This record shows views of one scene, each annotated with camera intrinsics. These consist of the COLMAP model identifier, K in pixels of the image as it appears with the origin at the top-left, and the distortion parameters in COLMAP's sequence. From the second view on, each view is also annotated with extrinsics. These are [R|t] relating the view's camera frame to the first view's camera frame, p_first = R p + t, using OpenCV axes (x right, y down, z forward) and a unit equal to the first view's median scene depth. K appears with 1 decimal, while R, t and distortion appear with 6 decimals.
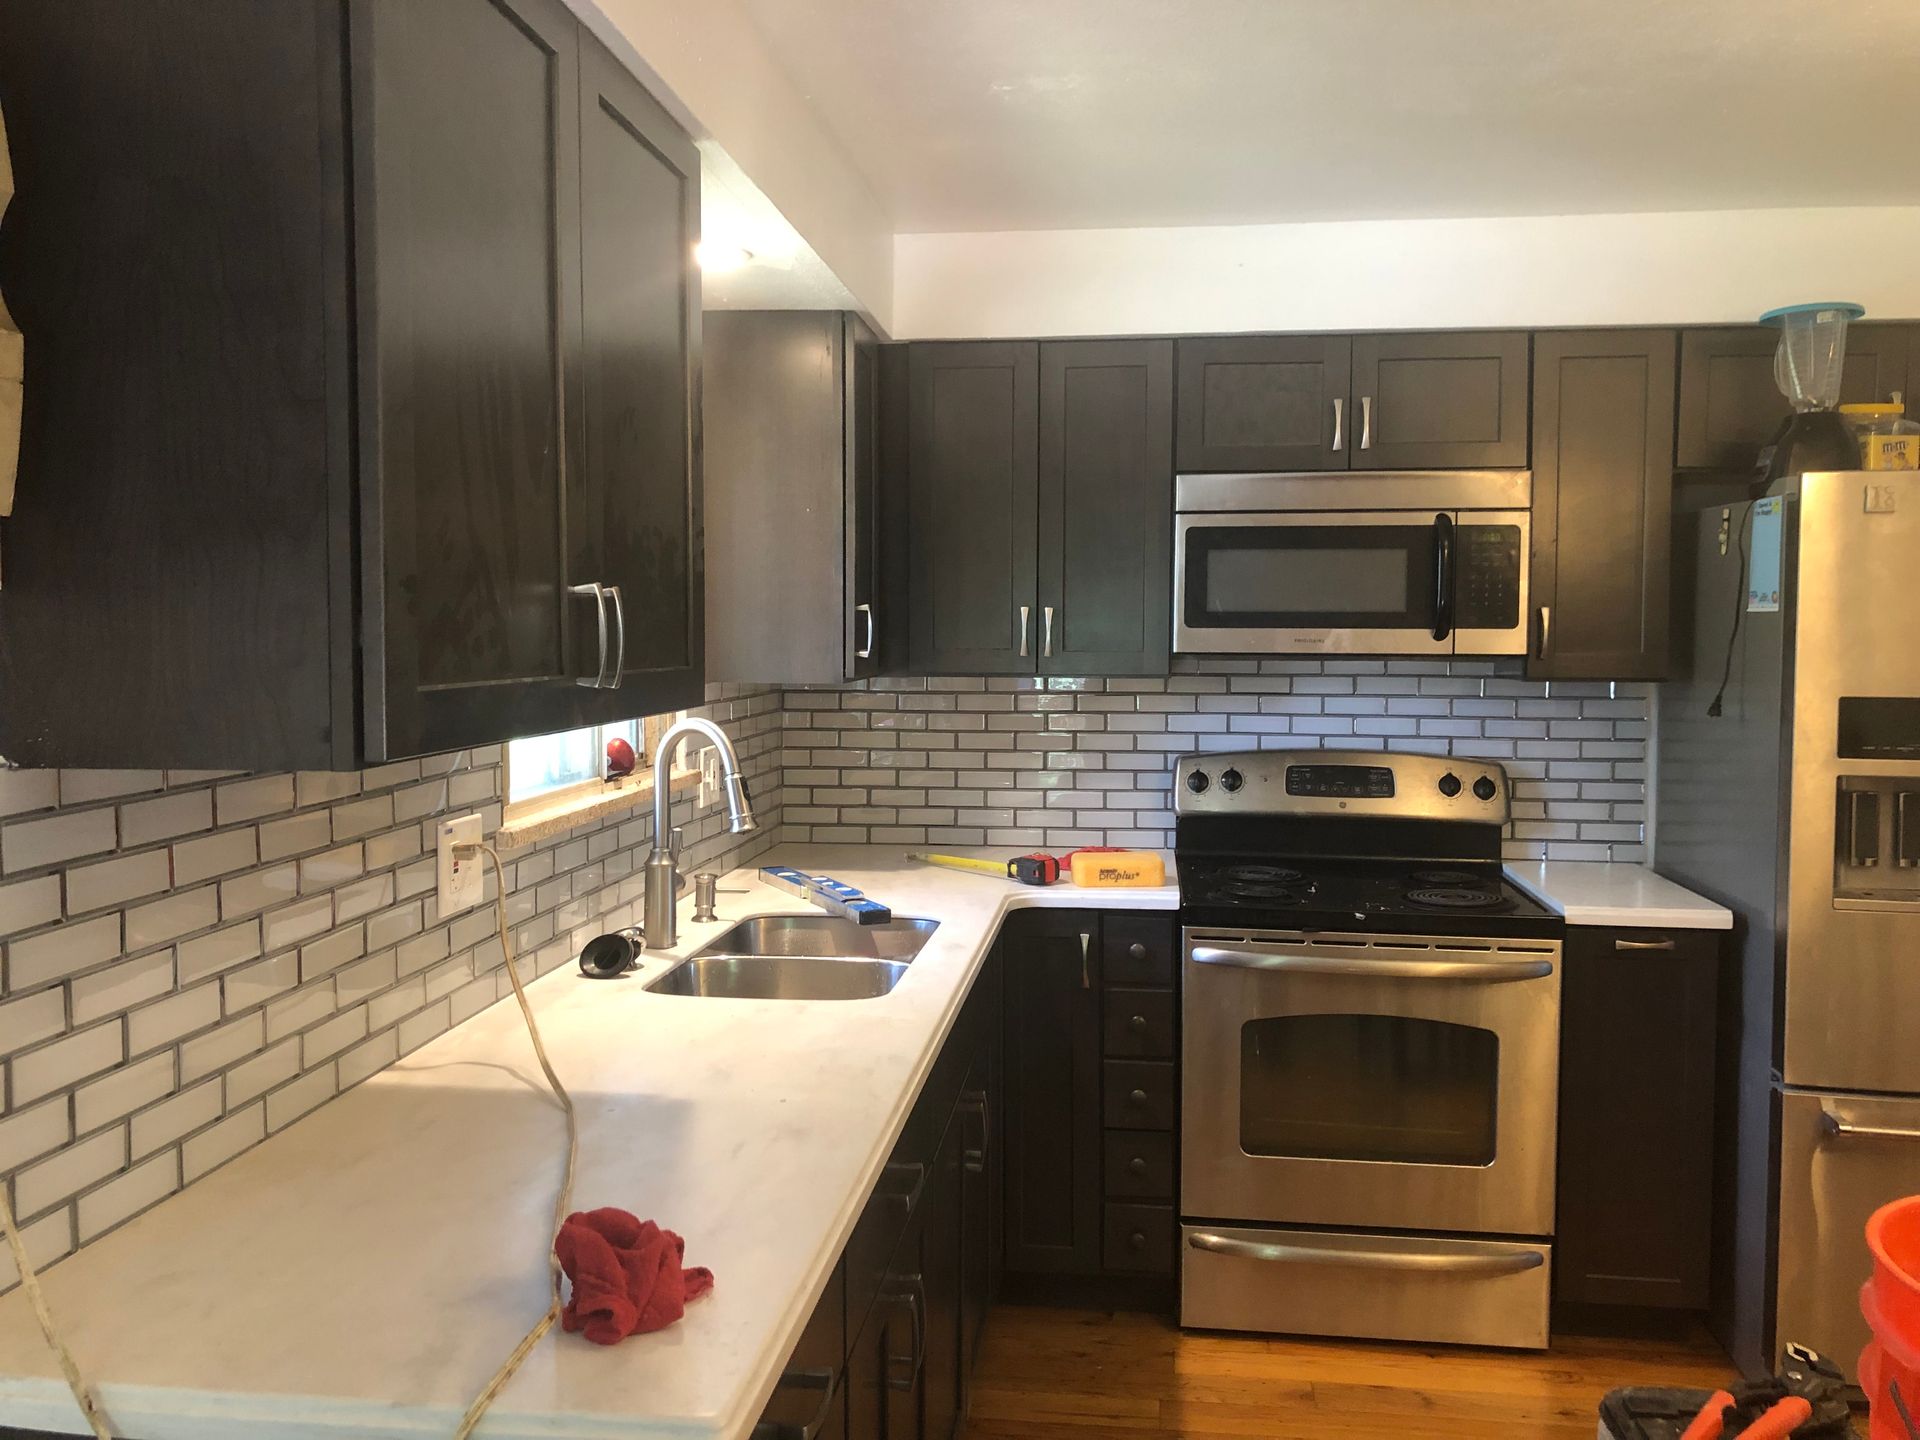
lens RADIAL K [[1517.0, 0, 974.4], [0, 1517.0, 701.9], [0, 0, 1]] dist [0.004701, -0.005965]
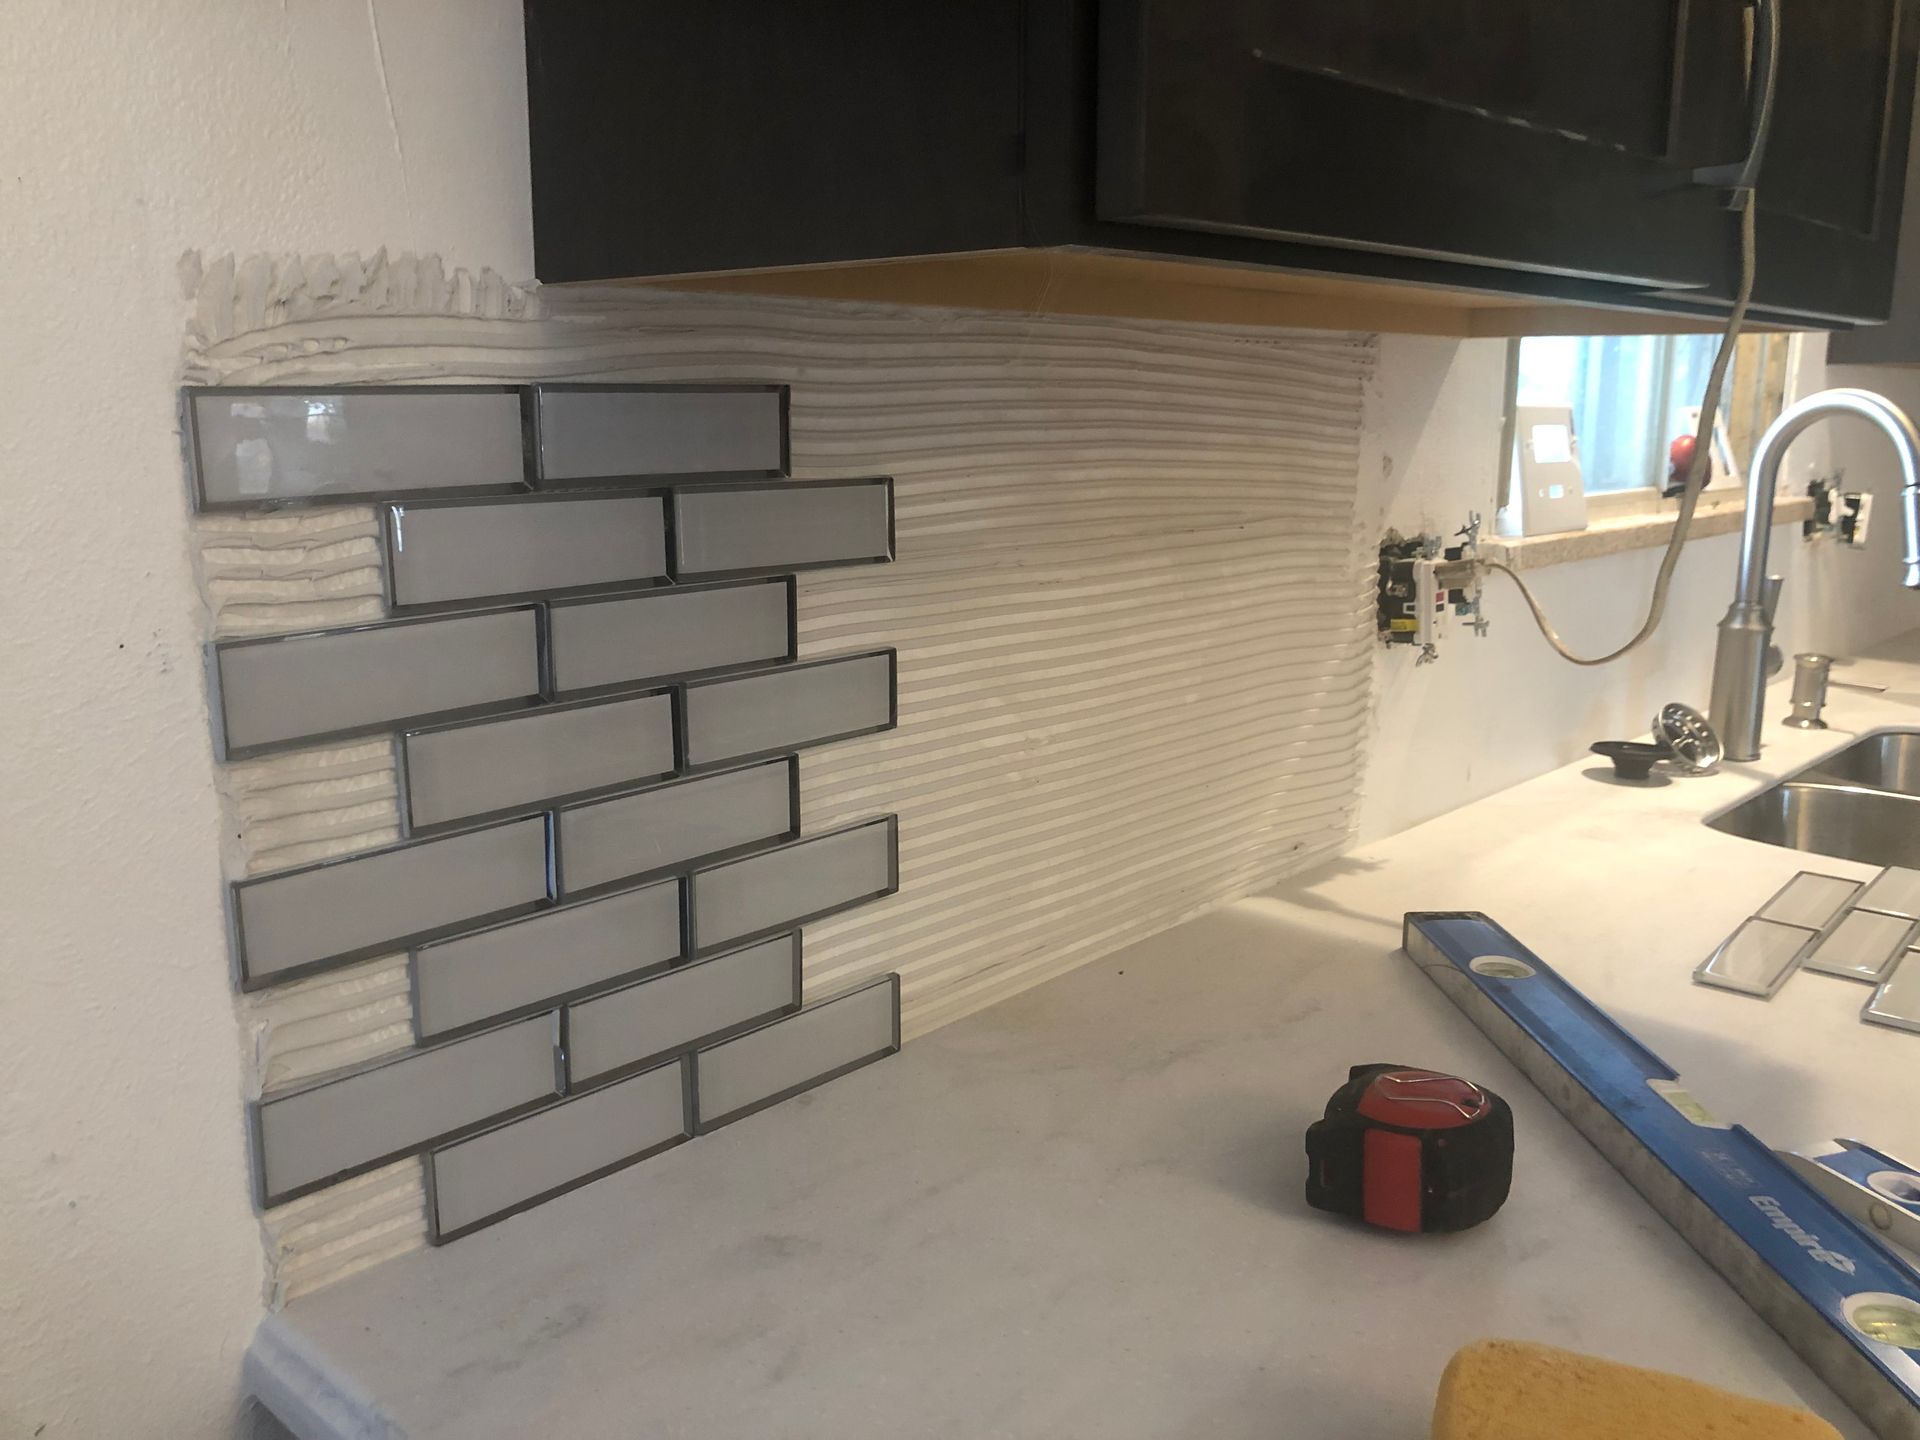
lens RADIAL K [[1558.3, 0, 961.3], [0, 1558.3, 674.2], [0, 0, 1]] dist [0.015419, -0.034551]
pose [[0.796529, 0.109405, -0.594619, -0.065844], [-0.031391, 0.989649, 0.140037, 0.037725], [0.603785, -0.092878, 0.791718, 0.242698]]
